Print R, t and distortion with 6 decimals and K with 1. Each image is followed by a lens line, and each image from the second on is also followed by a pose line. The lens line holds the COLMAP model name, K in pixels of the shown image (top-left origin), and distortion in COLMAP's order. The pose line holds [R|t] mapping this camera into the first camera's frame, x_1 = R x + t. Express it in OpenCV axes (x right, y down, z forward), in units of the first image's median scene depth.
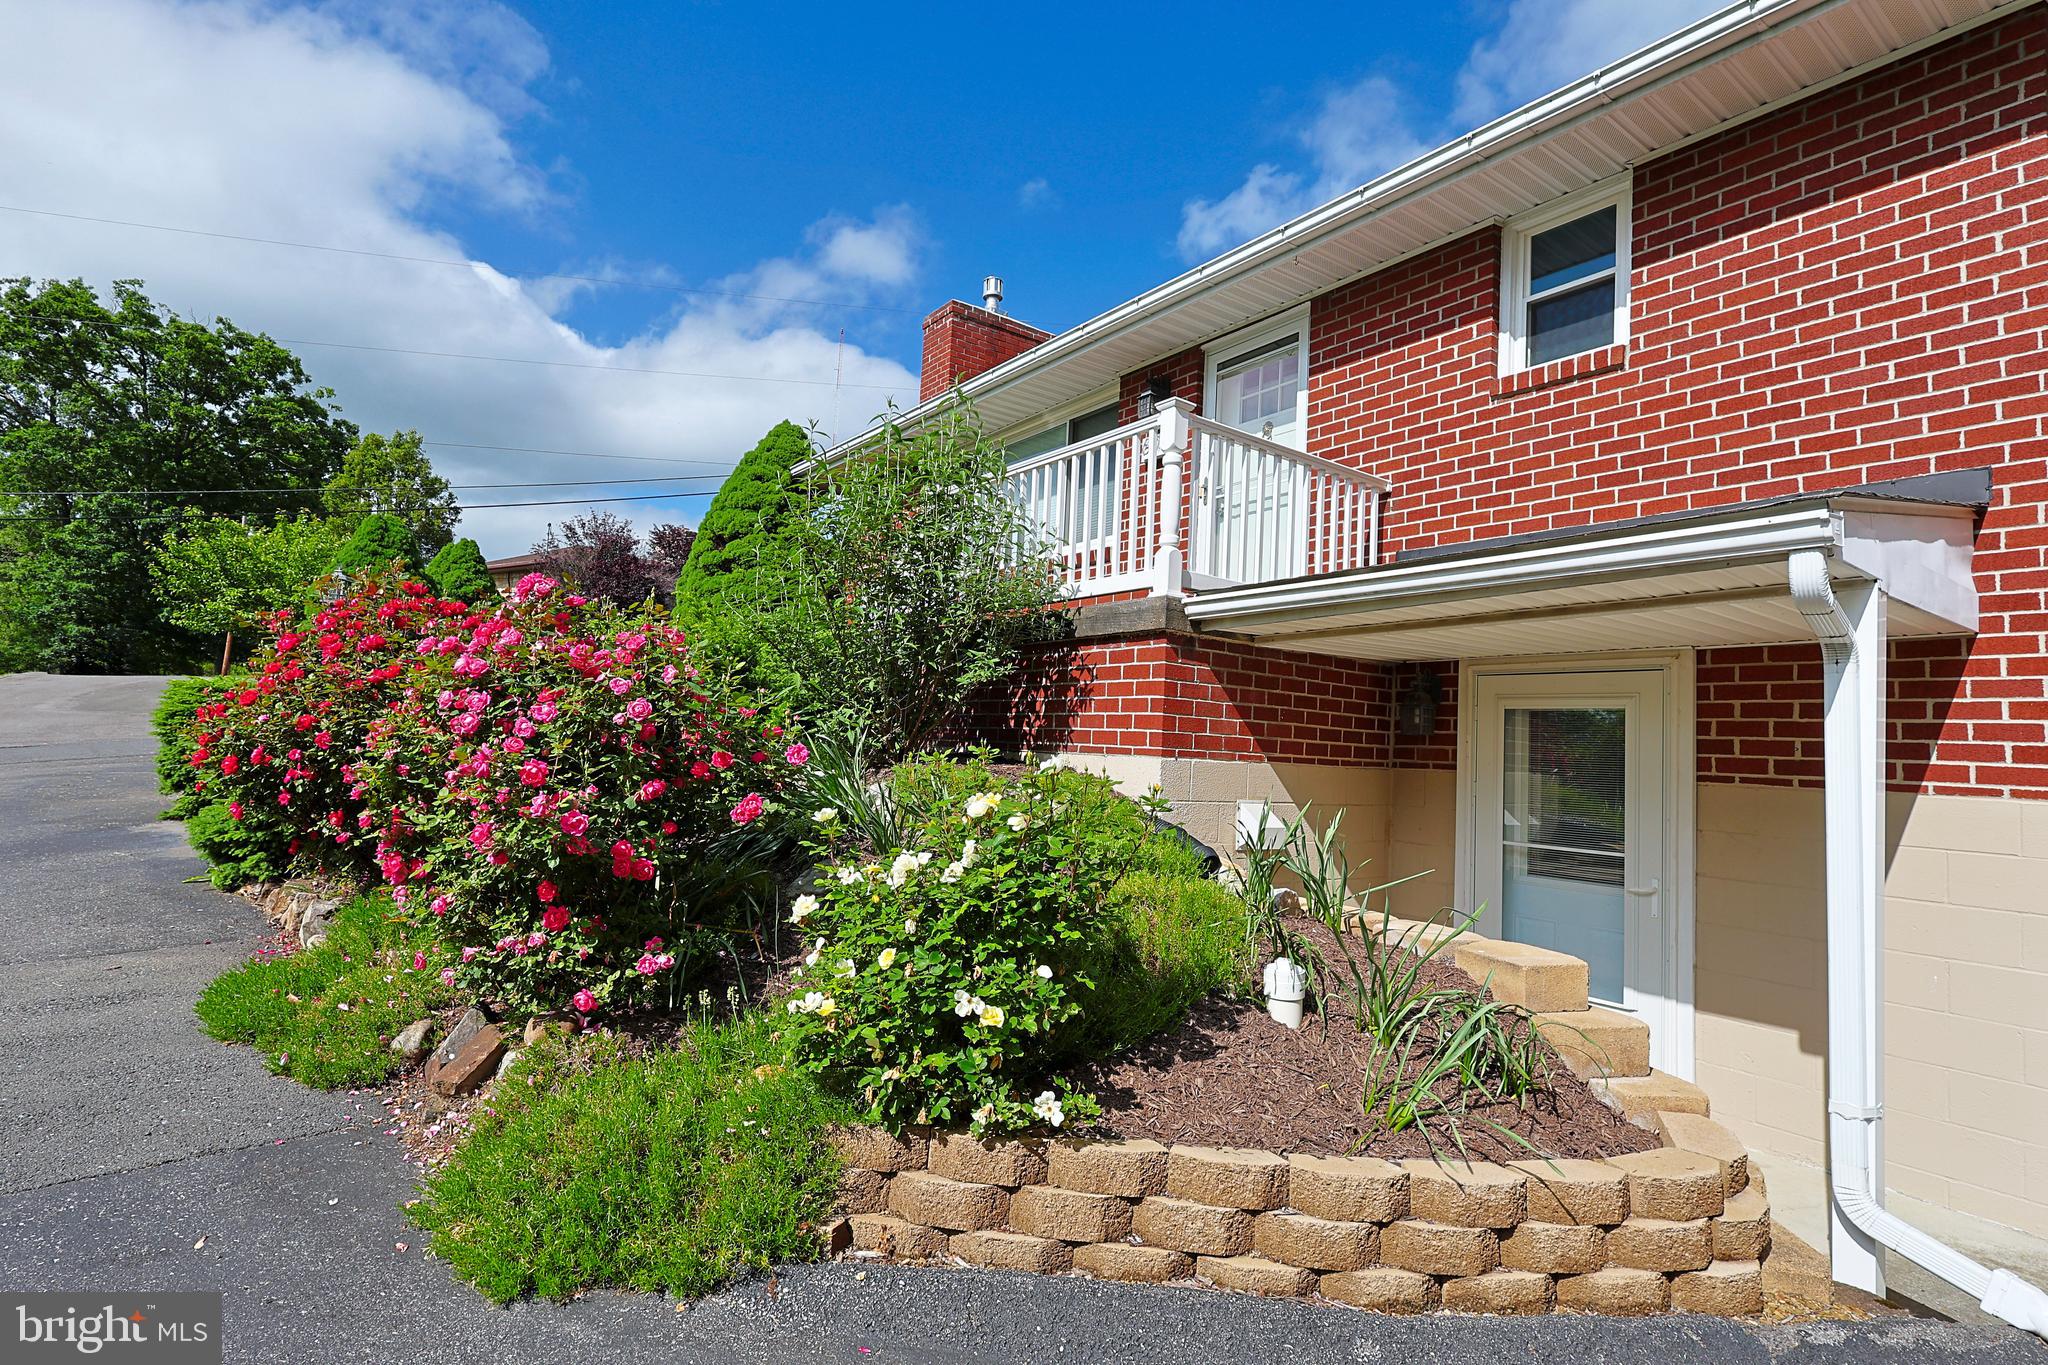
lens RADIAL K [[967.9, 0, 1023.1], [0, 967.9, 667.1], [0, 0, 1]] dist [-0.001478, 0.000477]
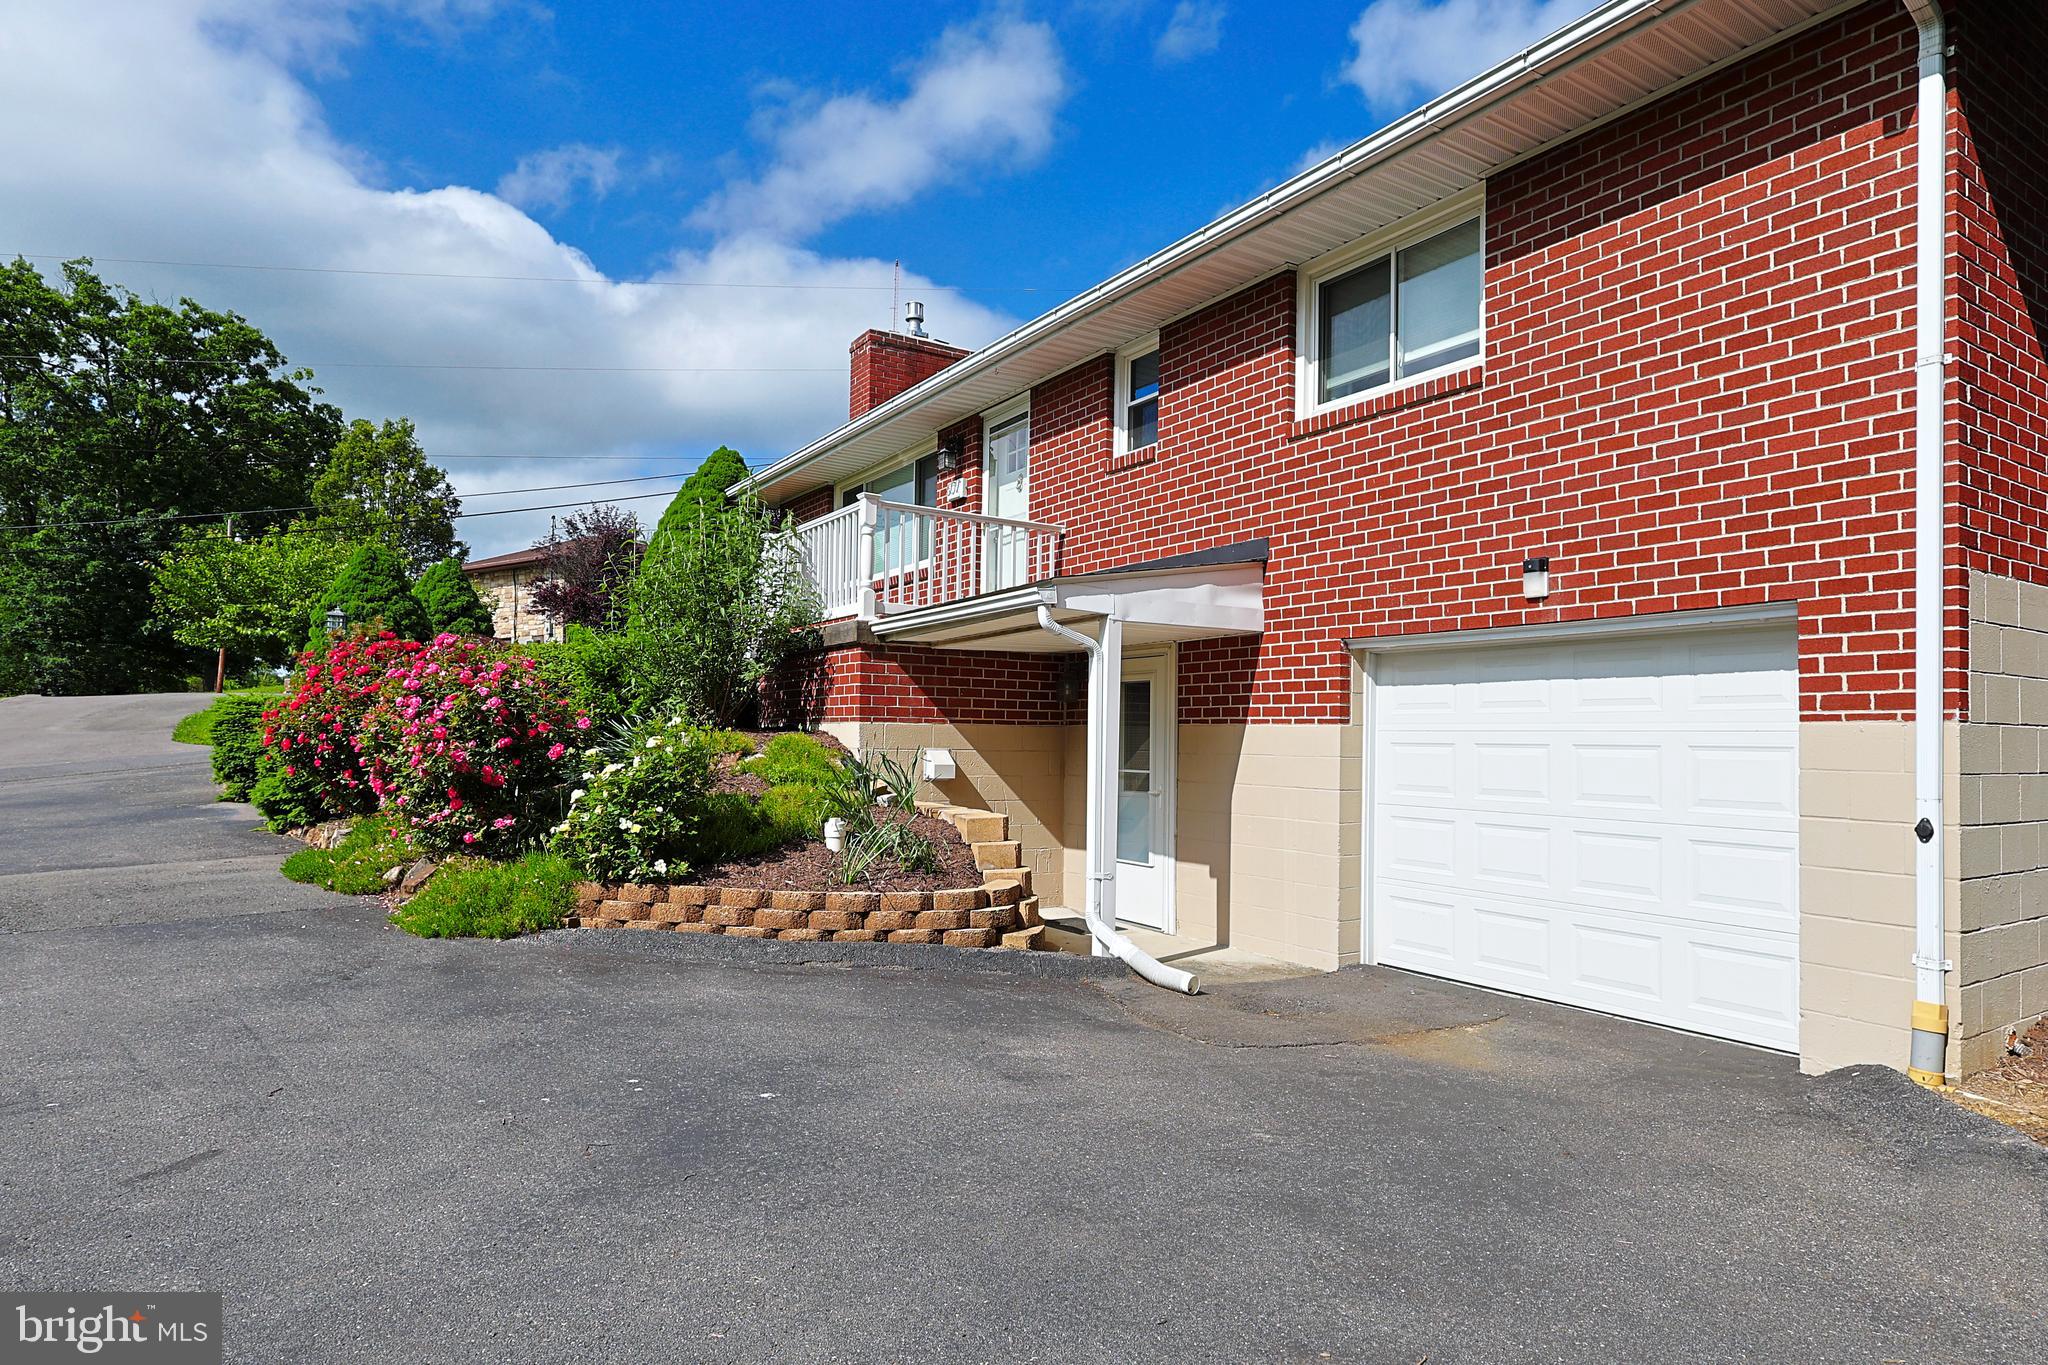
lens RADIAL K [[997.6, 0, 1030.8], [0, 997.6, 682.2], [0, 0, 1]] dist [0.001769, 0.000500]
pose [[0.999214, -0.038093, -0.010995, 0.434789], [0.038418, 0.998779, 0.031069, -0.012105], [0.009798, -0.031467, 0.999457, -0.623331]]
